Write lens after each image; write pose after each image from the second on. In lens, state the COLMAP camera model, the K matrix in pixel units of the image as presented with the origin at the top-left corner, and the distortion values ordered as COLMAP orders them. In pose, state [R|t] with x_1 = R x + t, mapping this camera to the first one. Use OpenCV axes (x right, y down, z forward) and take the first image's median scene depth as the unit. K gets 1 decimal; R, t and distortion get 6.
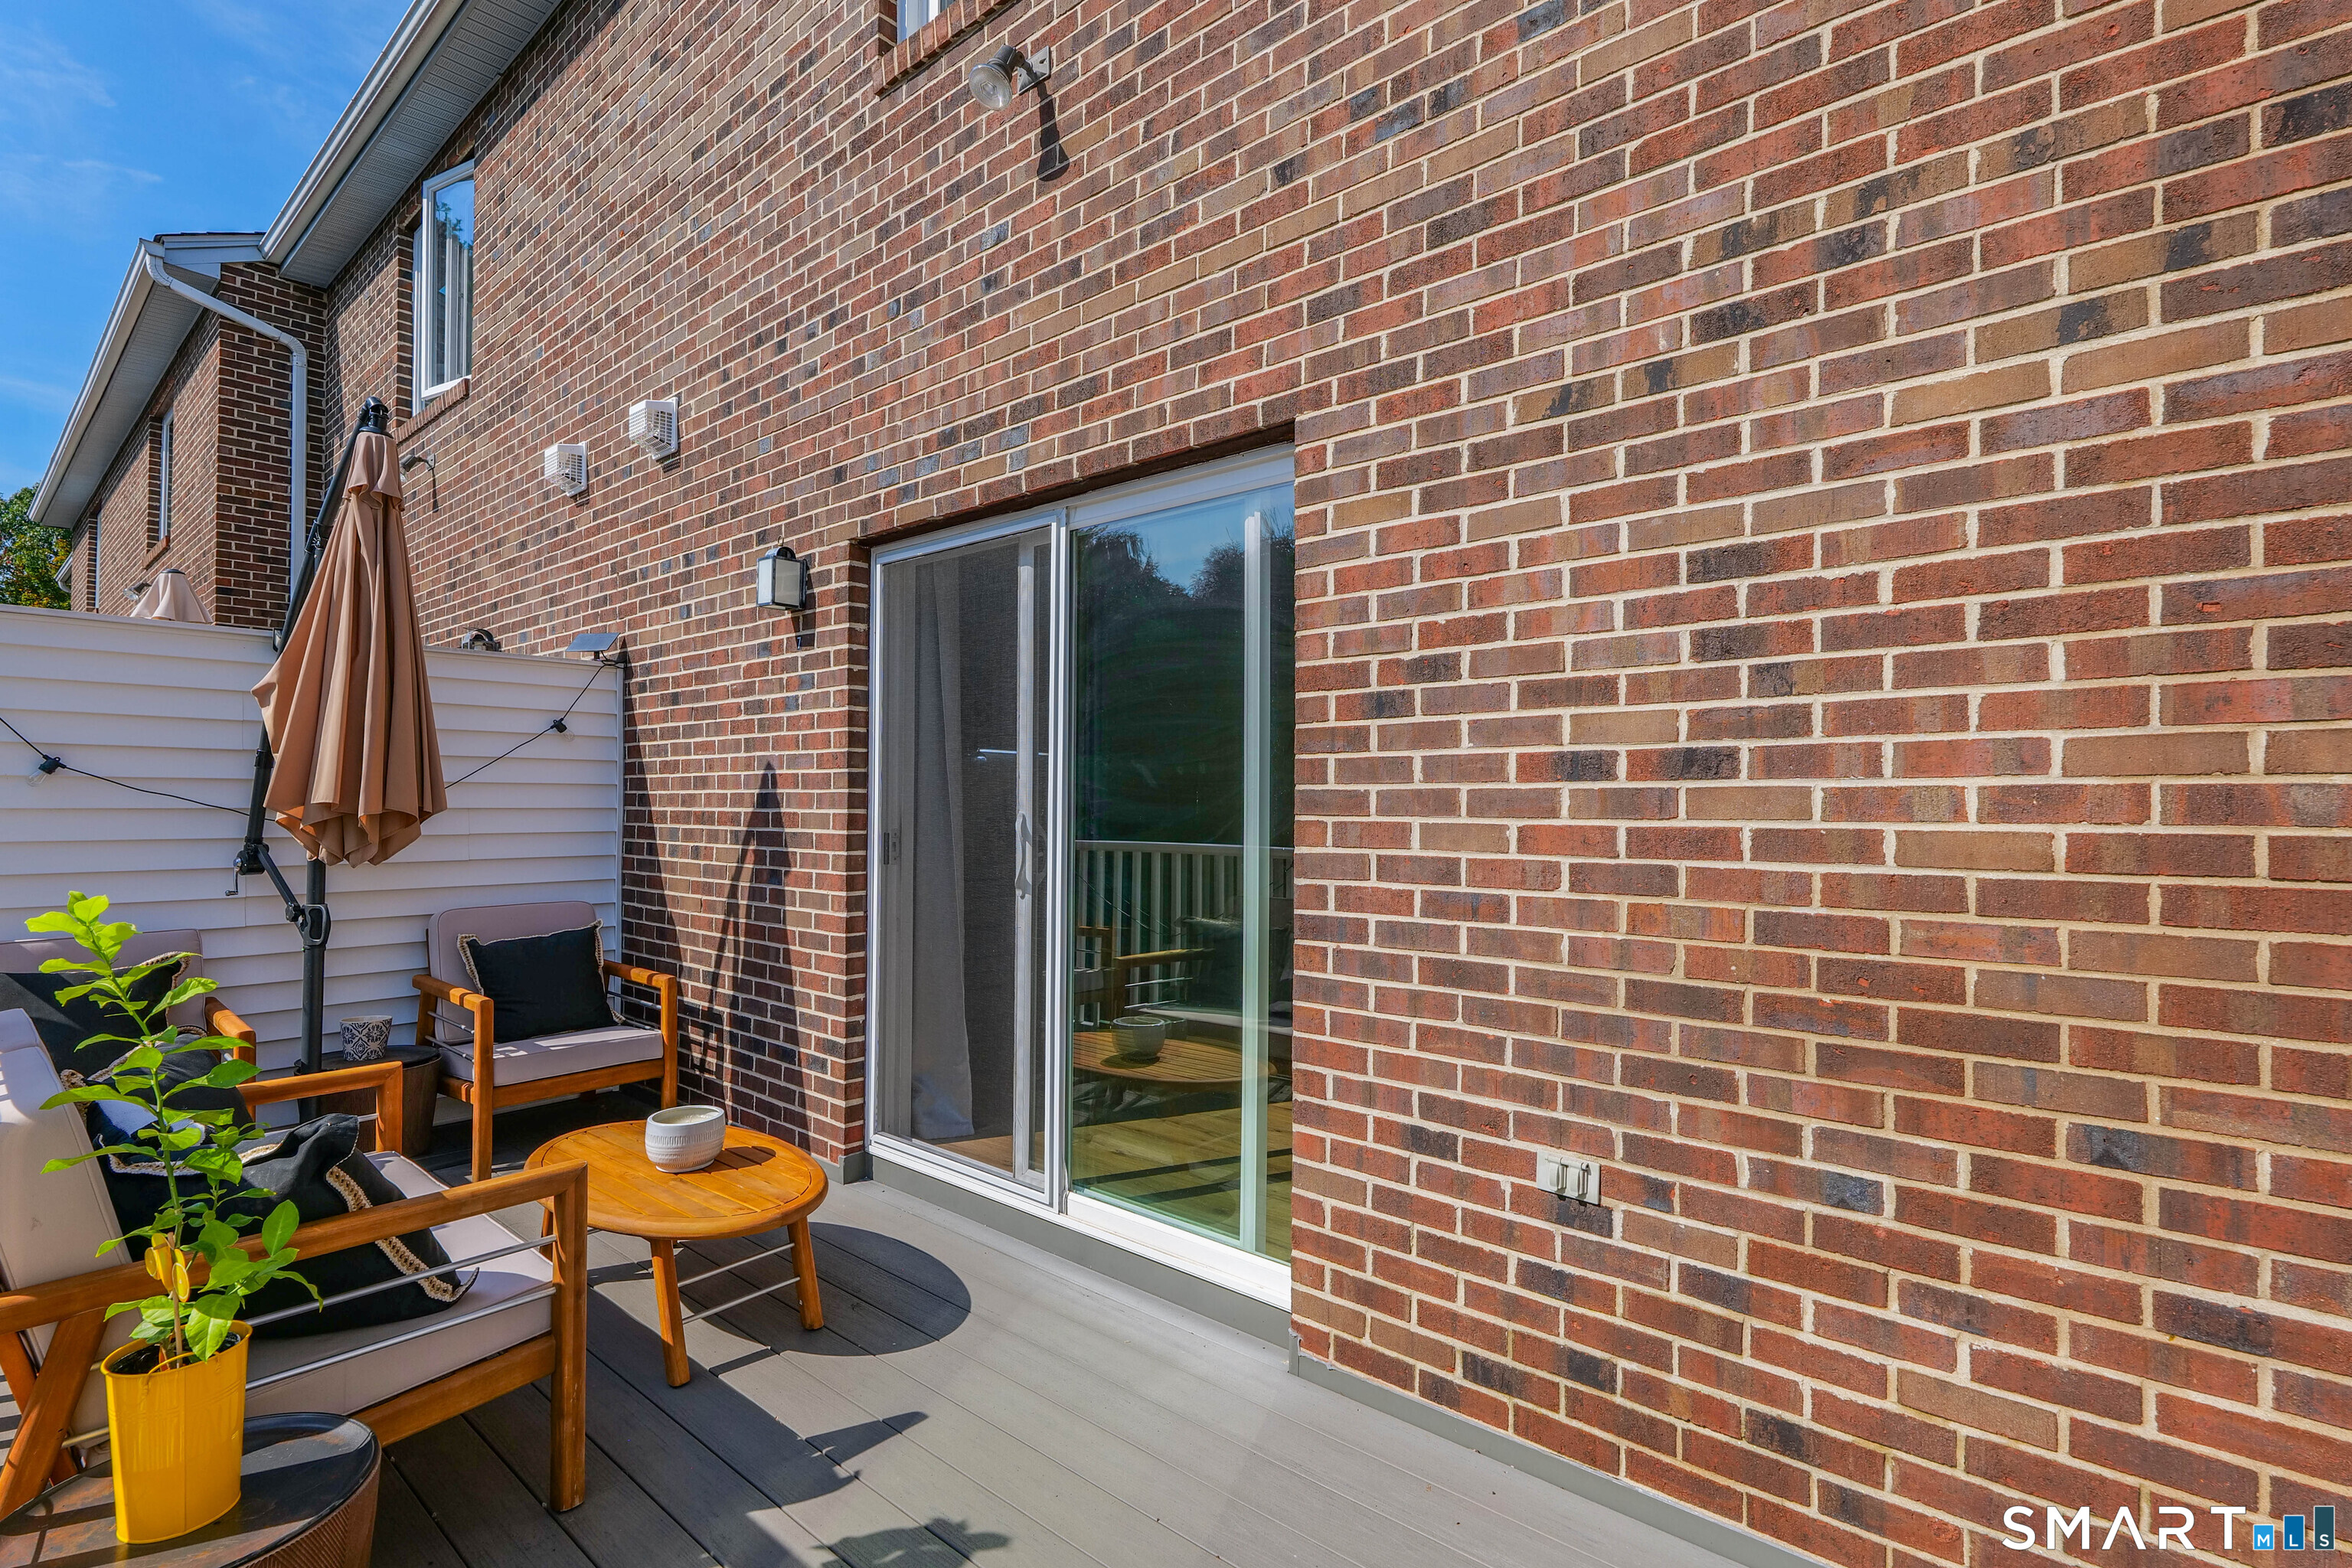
lens RADIAL K [[1087.7, 0, 1178.1], [0, 1087.7, 787.4], [0, 0, 1]] dist [0.002065, 0.000870]
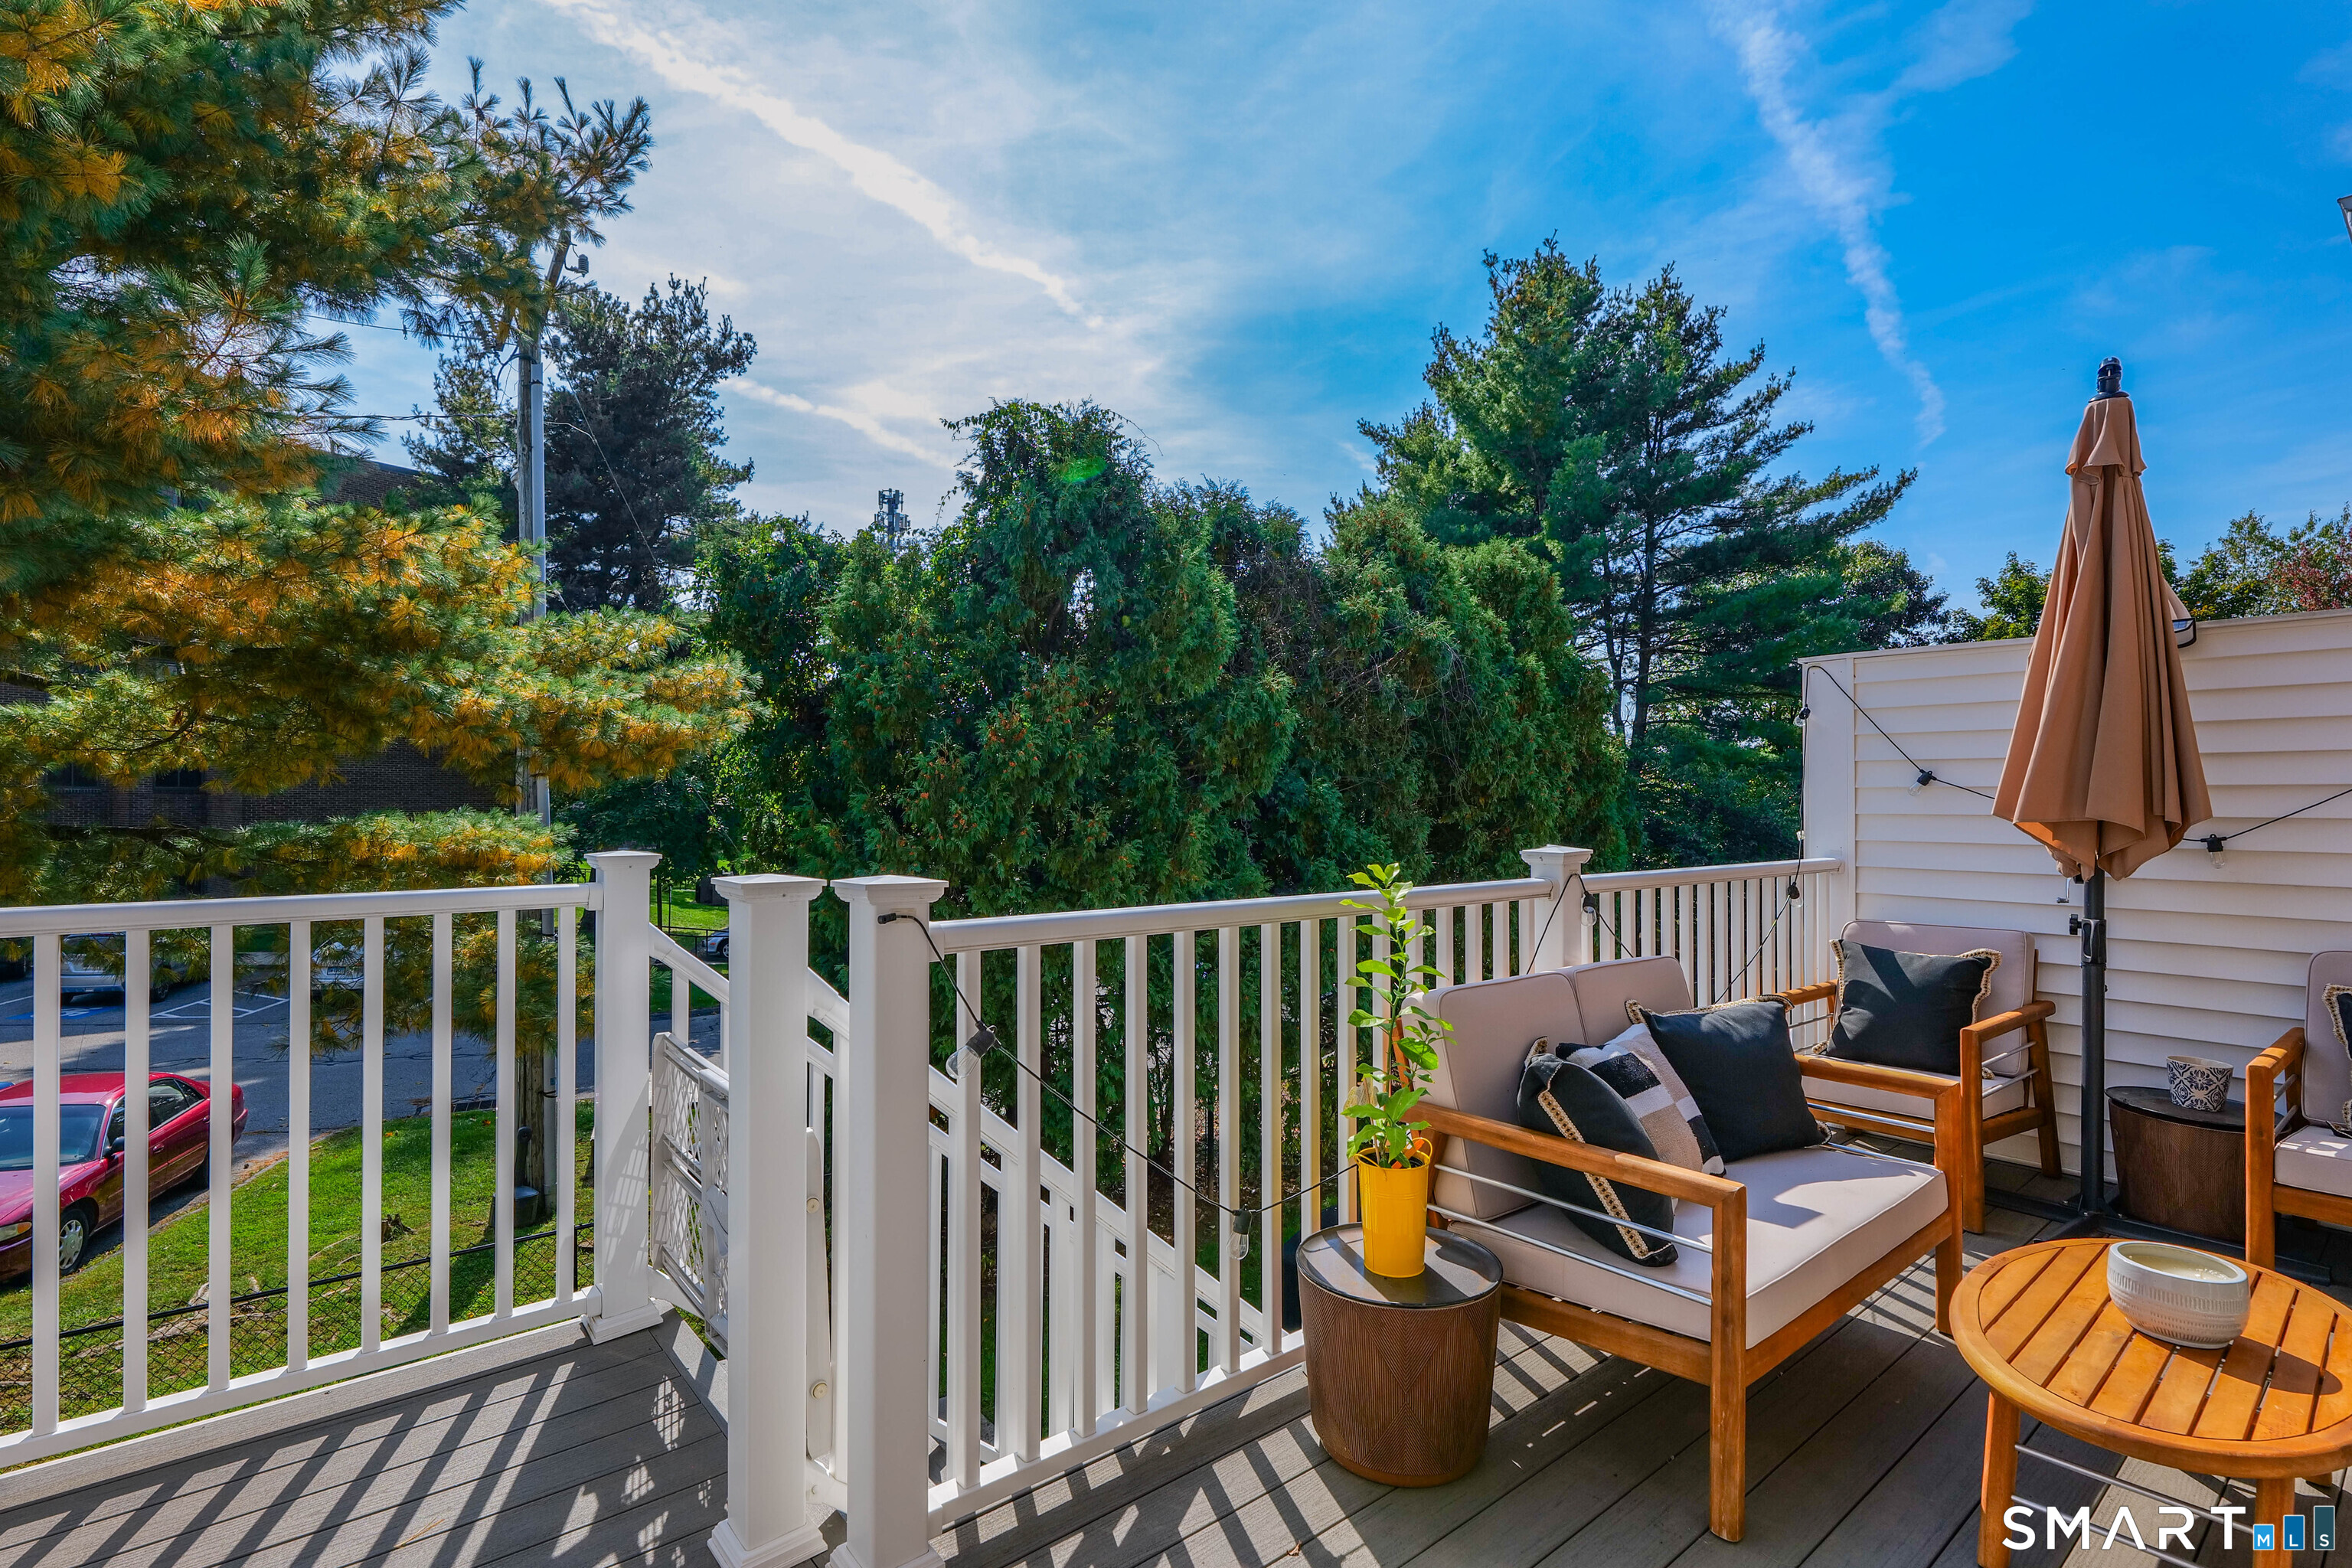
lens RADIAL K [[1087.7, 0, 1178.0], [0, 1087.7, 795.1], [0, 0, 1]] dist [0.002065, 0.000870]
pose [[-0.158319, -0.012165, -0.987313, 0.263021], [0.007770, 0.999878, -0.013566, 0.007760], [0.987357, -0.009820, -0.158205, 0.379100]]
